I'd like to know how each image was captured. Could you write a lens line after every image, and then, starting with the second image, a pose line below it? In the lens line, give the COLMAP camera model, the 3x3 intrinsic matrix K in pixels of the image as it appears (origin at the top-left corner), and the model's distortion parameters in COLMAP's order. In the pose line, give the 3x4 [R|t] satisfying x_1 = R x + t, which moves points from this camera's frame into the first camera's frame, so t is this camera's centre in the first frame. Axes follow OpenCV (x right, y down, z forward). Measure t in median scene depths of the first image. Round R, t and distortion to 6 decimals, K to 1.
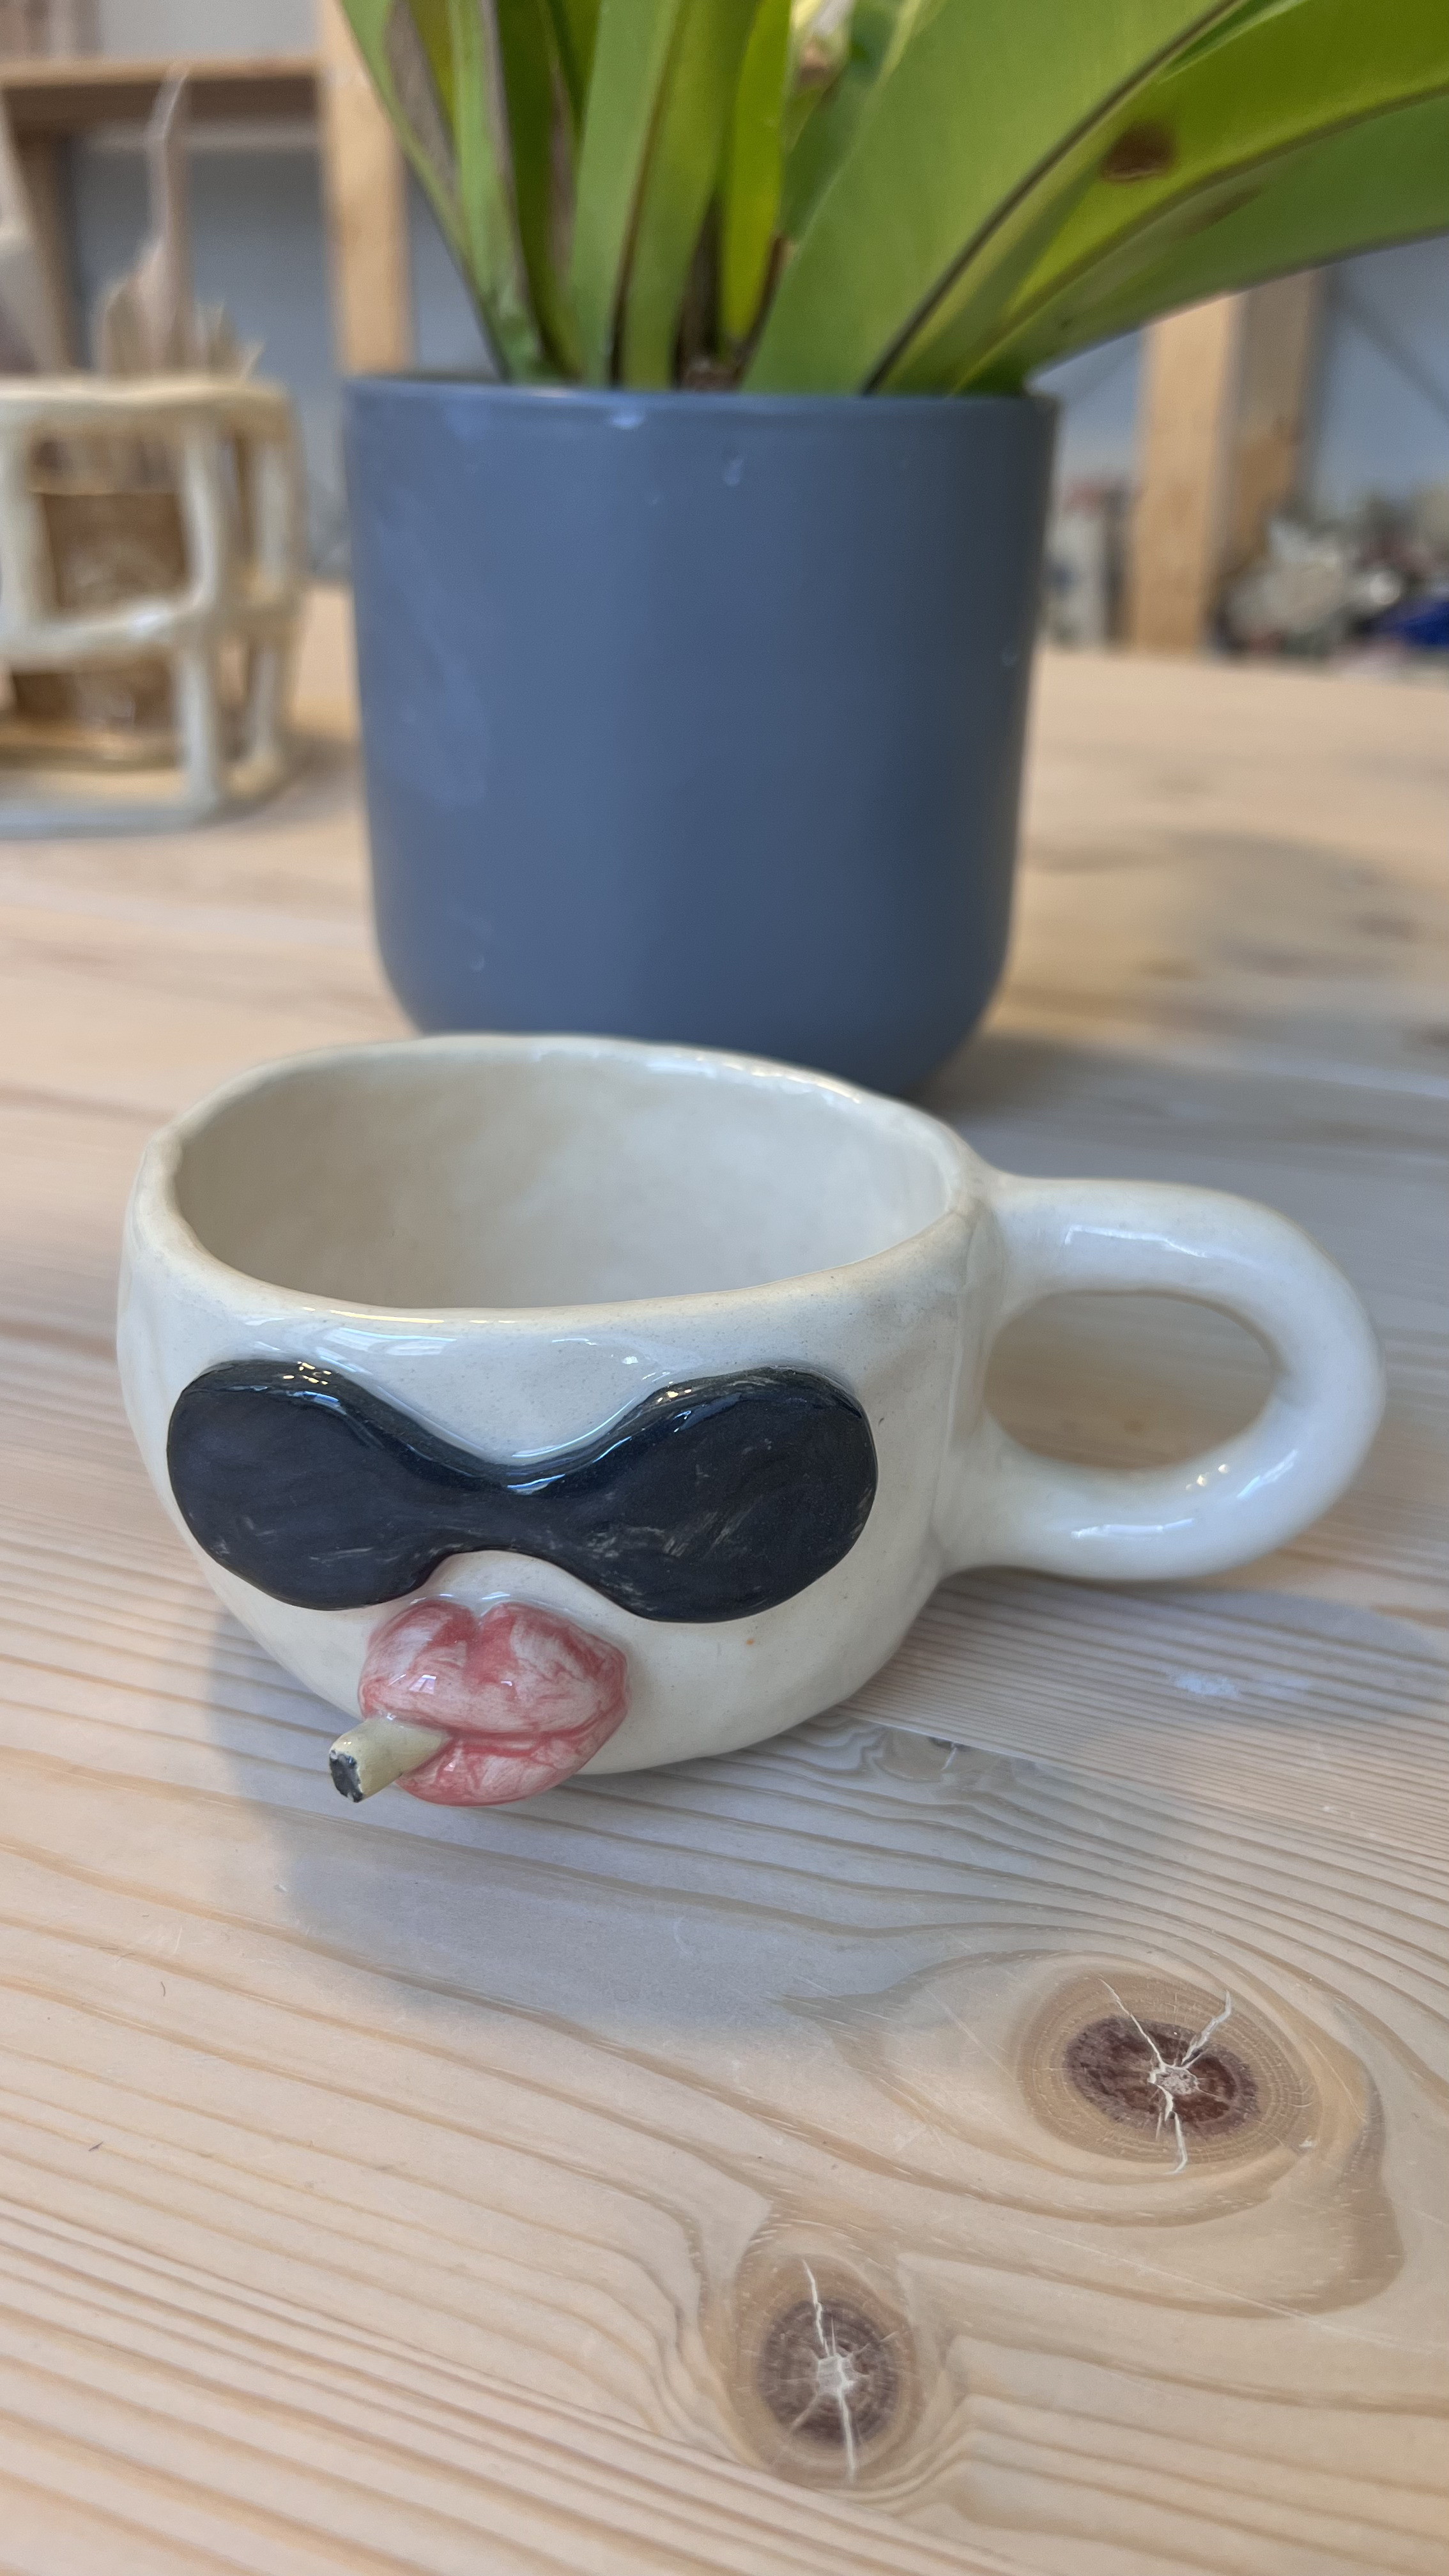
lens RADIAL K [[2029.8, 0, 742.3], [0, 2029.8, 1295.9], [0, 0, 1]] dist [-0.025573, 0.003360]
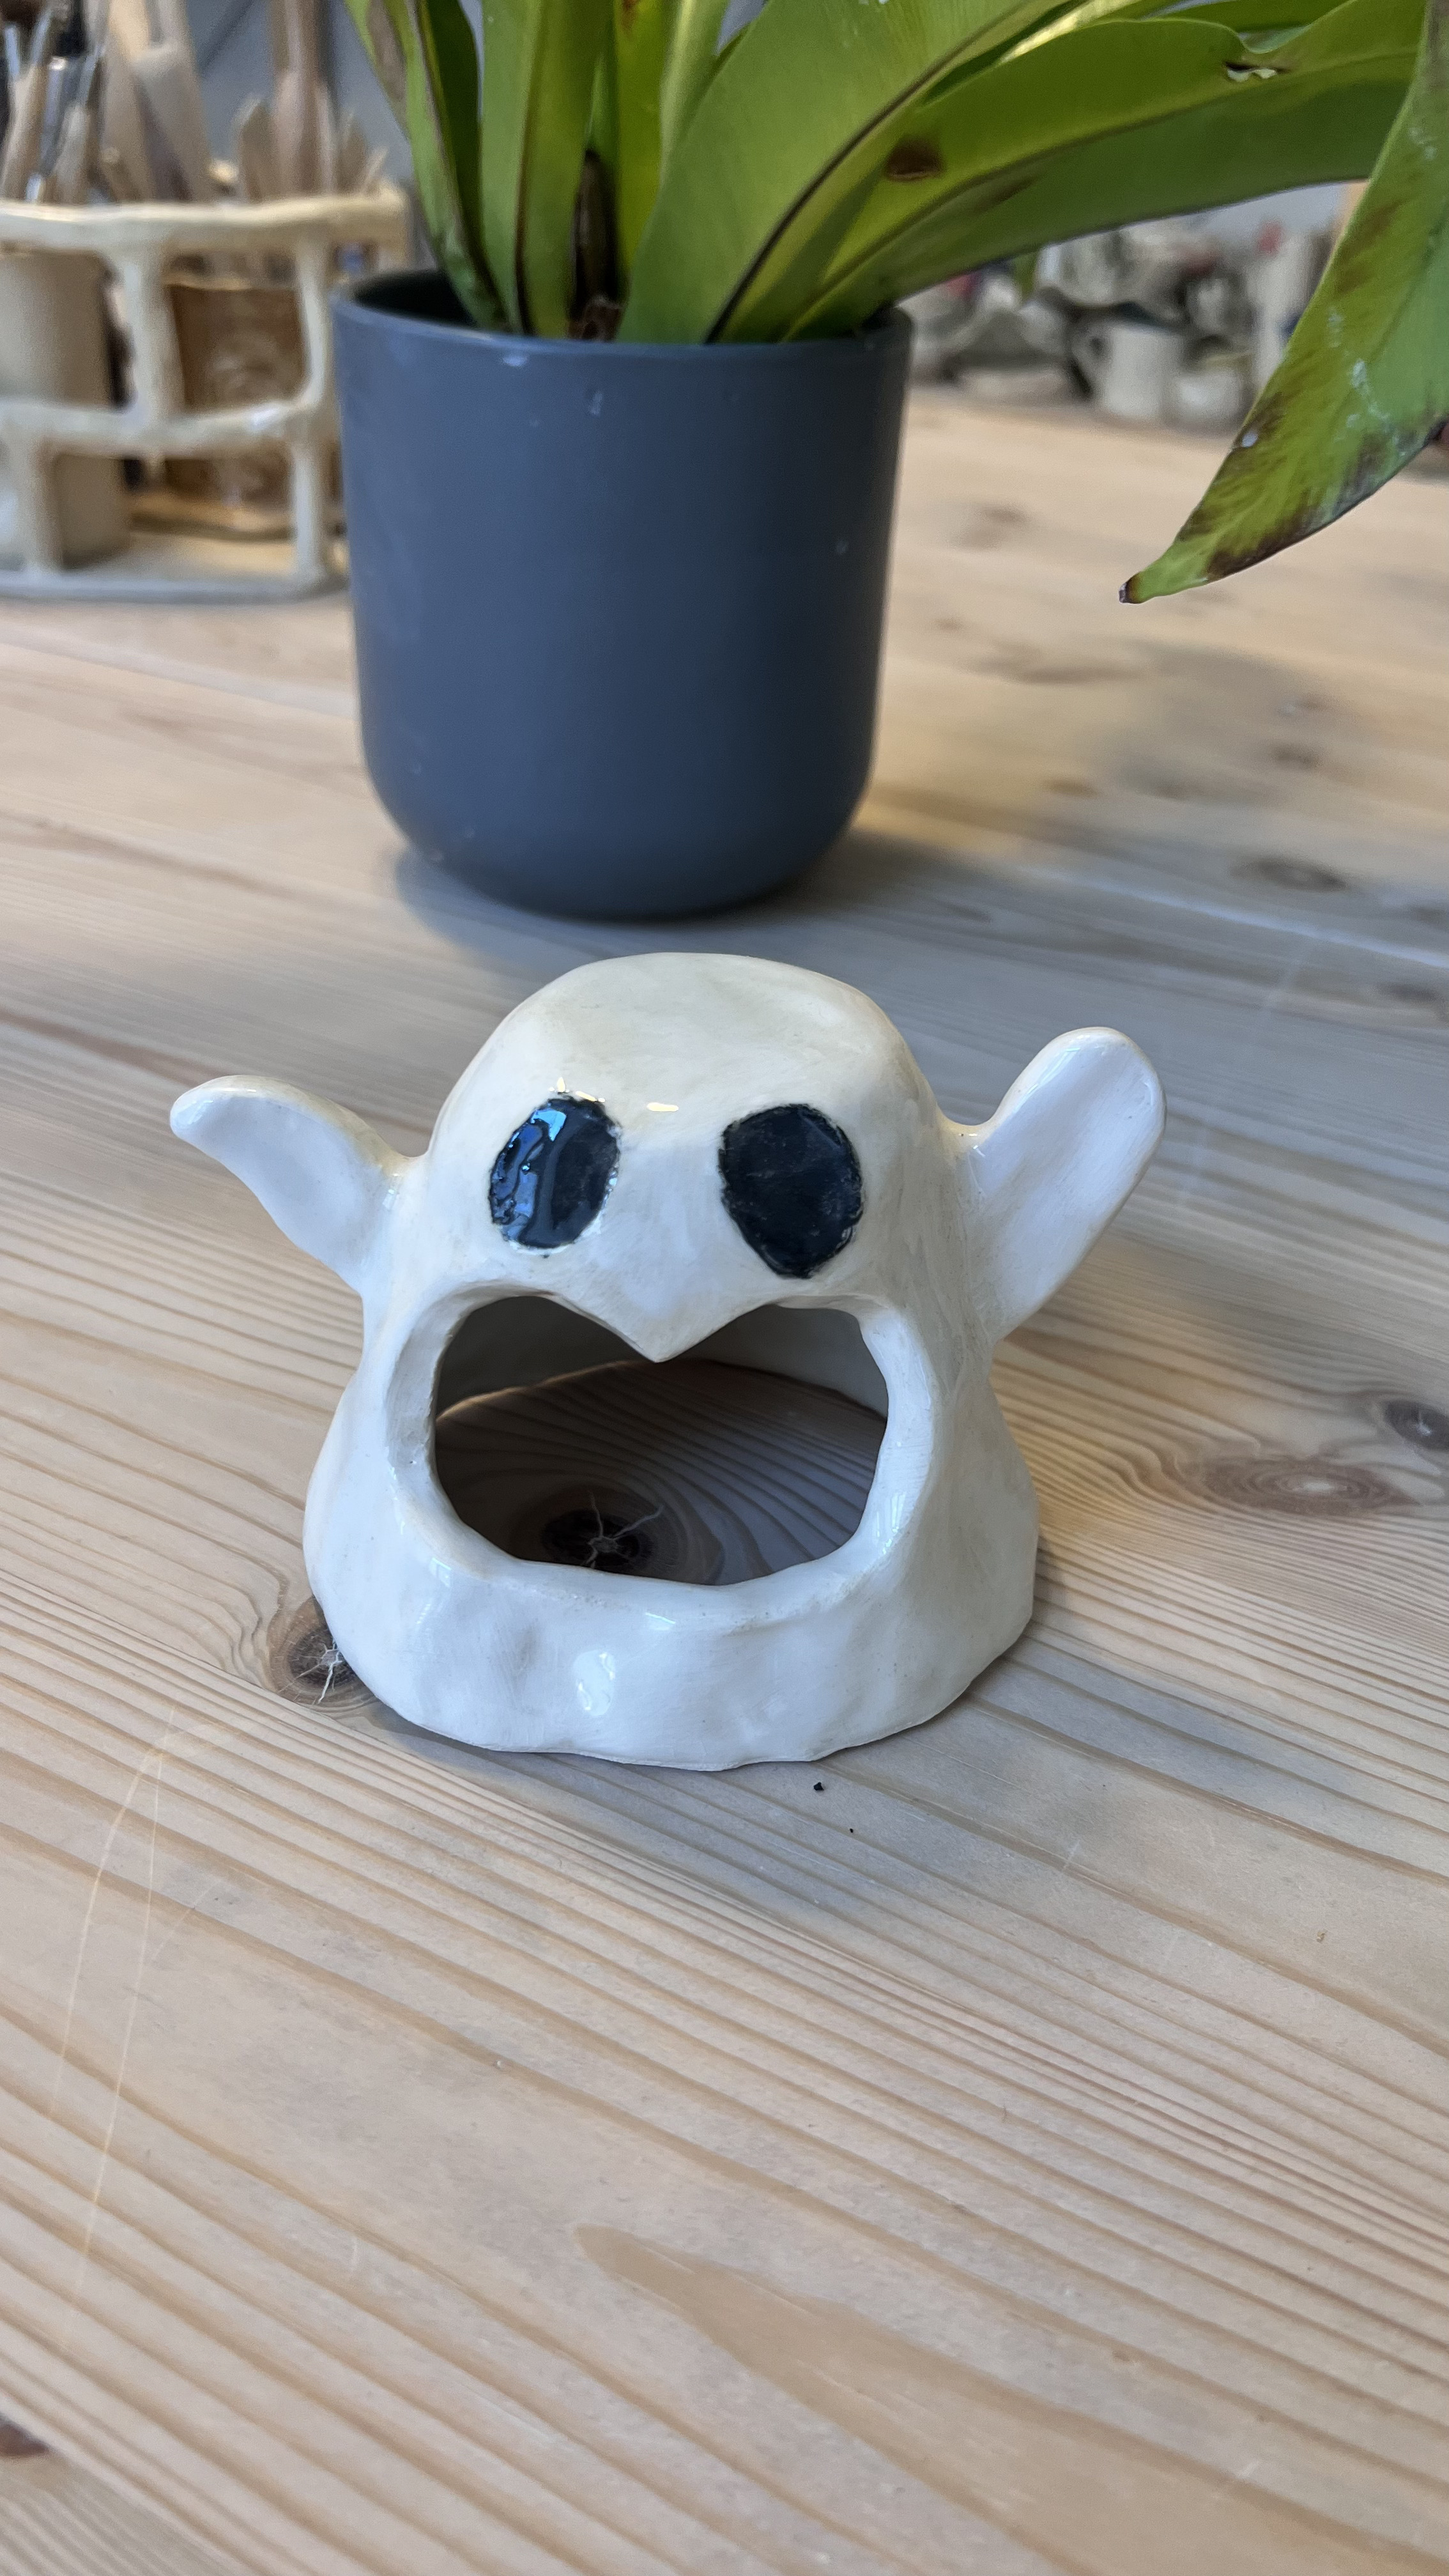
lens RADIAL K [[2000.7, 0, 724.5], [0, 2000.7, 1288.0], [0, 0, 1]] dist [-0.009971, -0.003923]
pose [[0.990428, 0.090426, -0.104281, 0.472557], [-0.076147, 0.988105, 0.133607, -0.046000], [0.115122, -0.124388, 0.985533, -0.579719]]
